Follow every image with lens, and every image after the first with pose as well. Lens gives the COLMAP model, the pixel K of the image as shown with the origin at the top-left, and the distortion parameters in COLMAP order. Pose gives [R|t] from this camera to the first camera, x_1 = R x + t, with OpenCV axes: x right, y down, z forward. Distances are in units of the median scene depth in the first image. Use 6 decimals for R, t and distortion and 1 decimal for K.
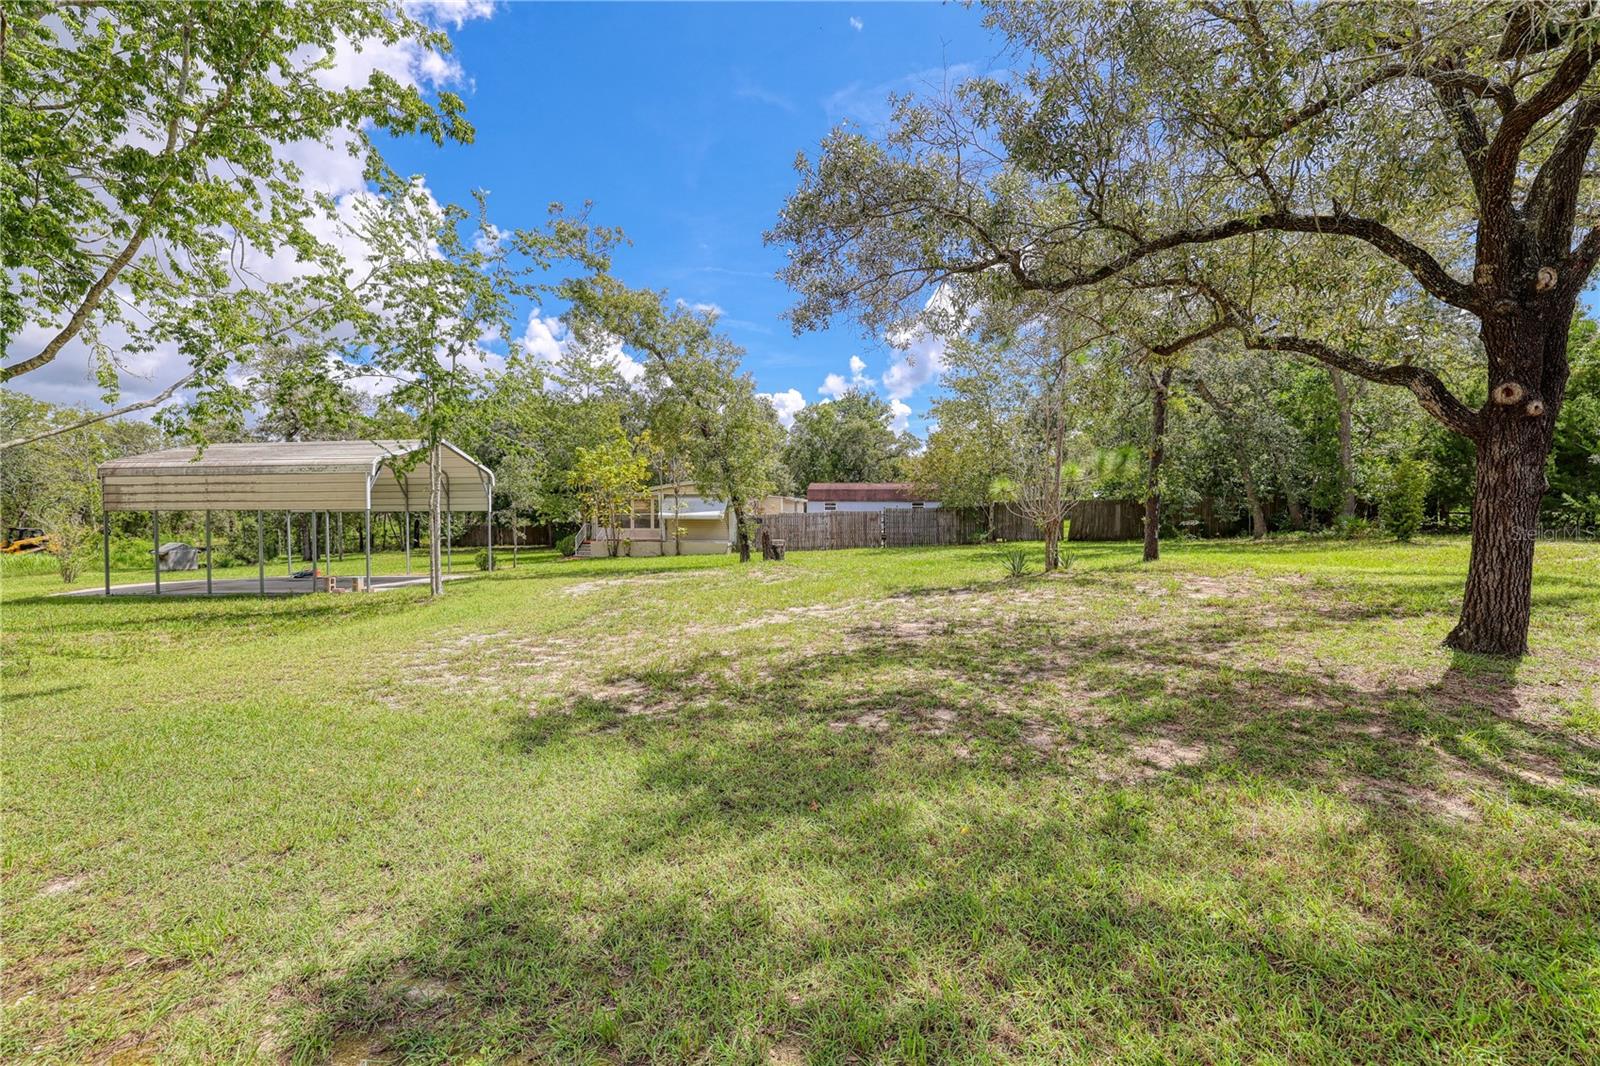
lens RADIAL K [[706.8, 0, 788.7], [0, 706.8, 535.5], [0, 0, 1]] dist [-0.018928, 0.000003]
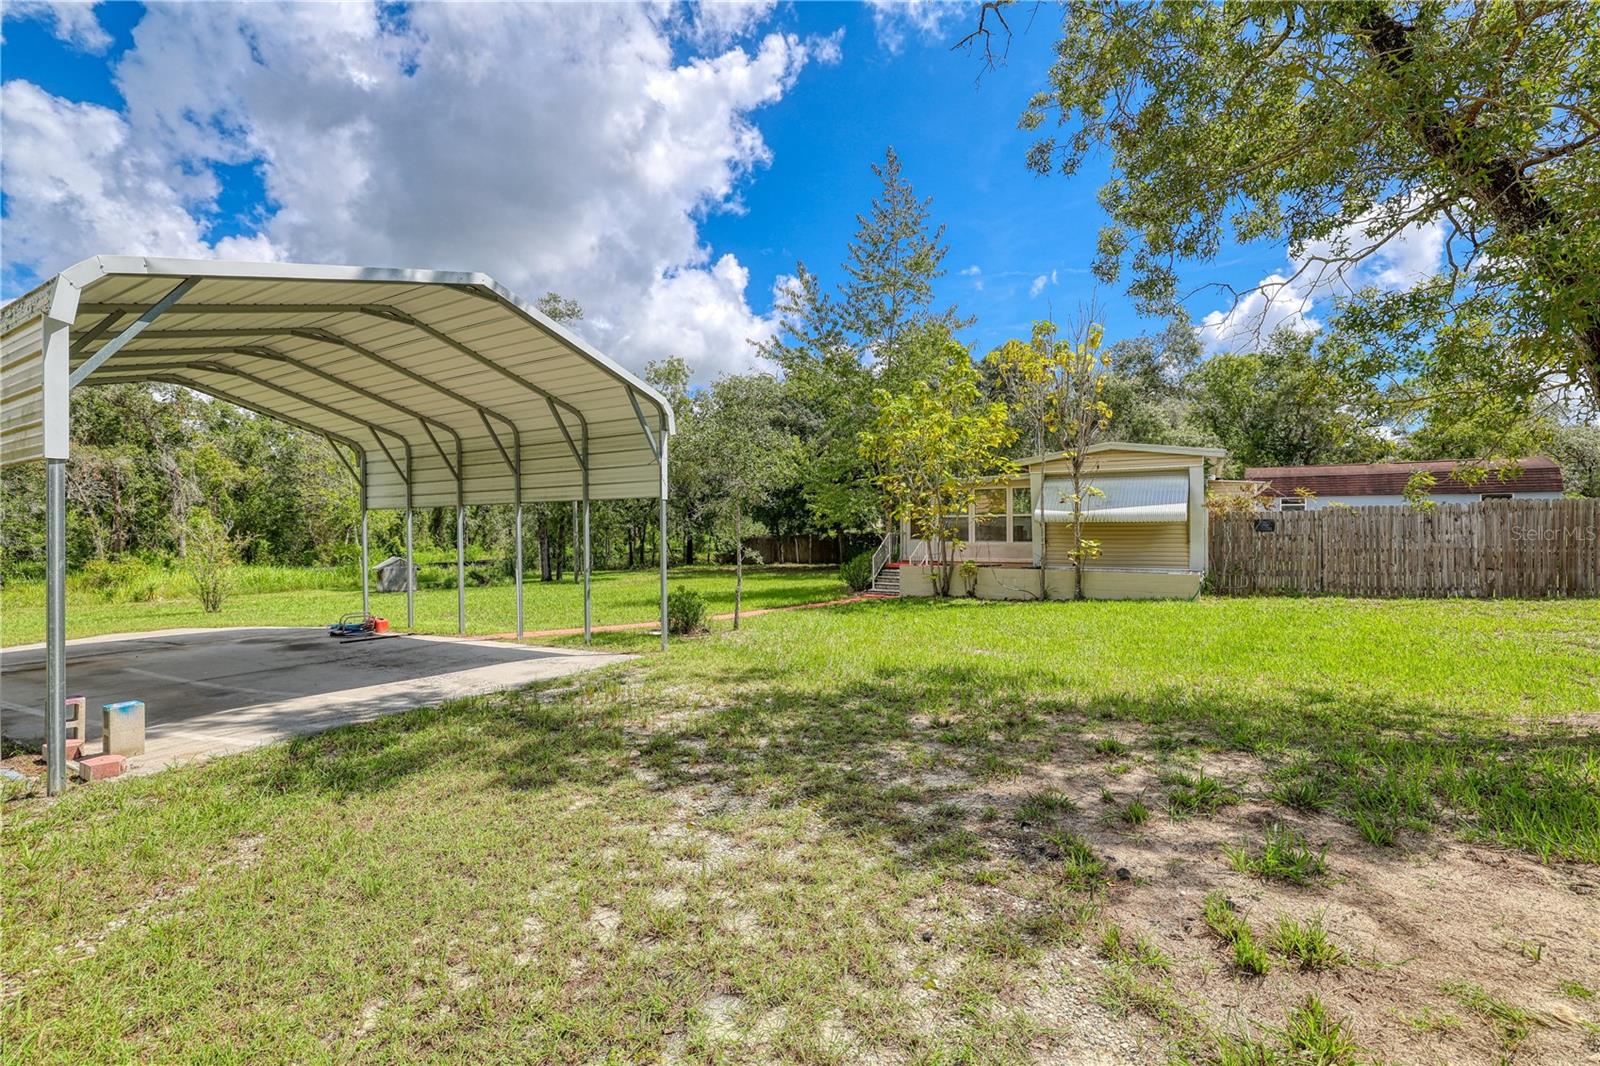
lens RADIAL K [[706.8, 0, 790.4], [0, 706.8, 524.6], [0, 0, 1]] dist [-0.018928, 0.000003]
pose [[0.914963, -0.005633, -0.403497, -0.154149], [-0.008863, 0.999381, -0.034050, -0.004220], [0.403439, 0.034730, 0.914347, 0.522513]]
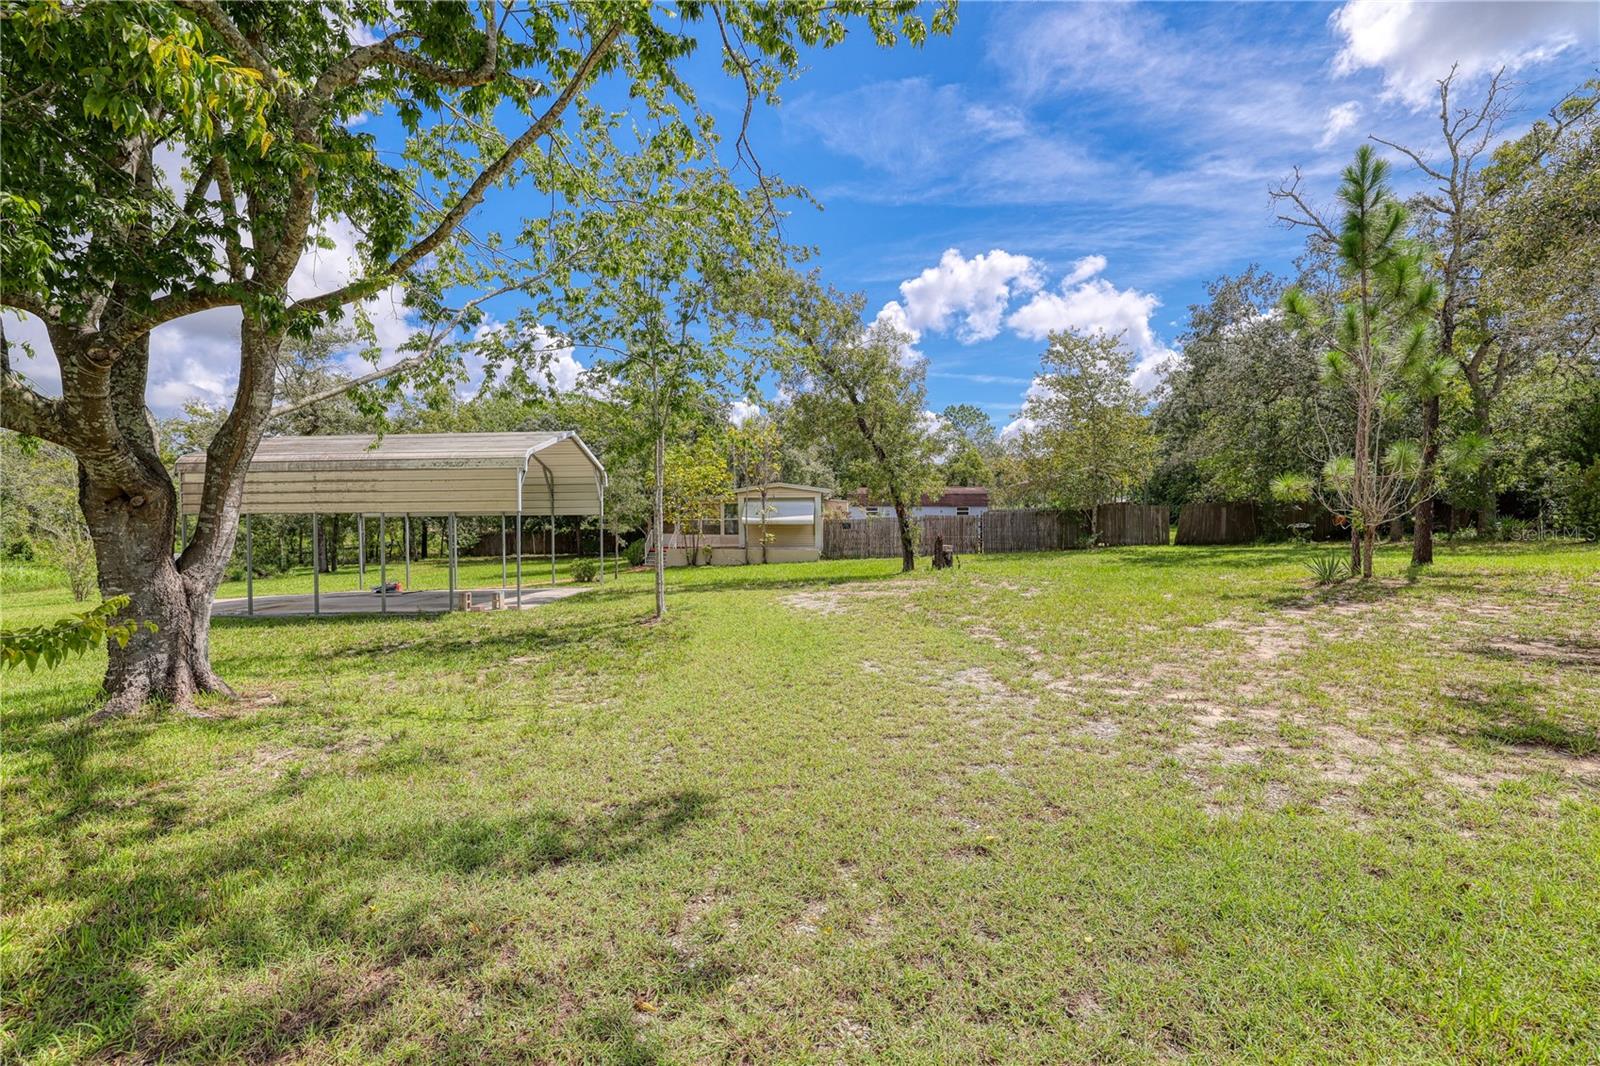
lens RADIAL K [[706.8, 0, 798.2], [0, 706.8, 535.2], [0, 0, 1]] dist [-0.018928, 0.000003]
pose [[0.997381, -0.006031, 0.072077, -0.193253], [0.006839, 0.999916, -0.010968, 0.001571], [-0.072004, 0.011432, 0.997339, 0.078556]]
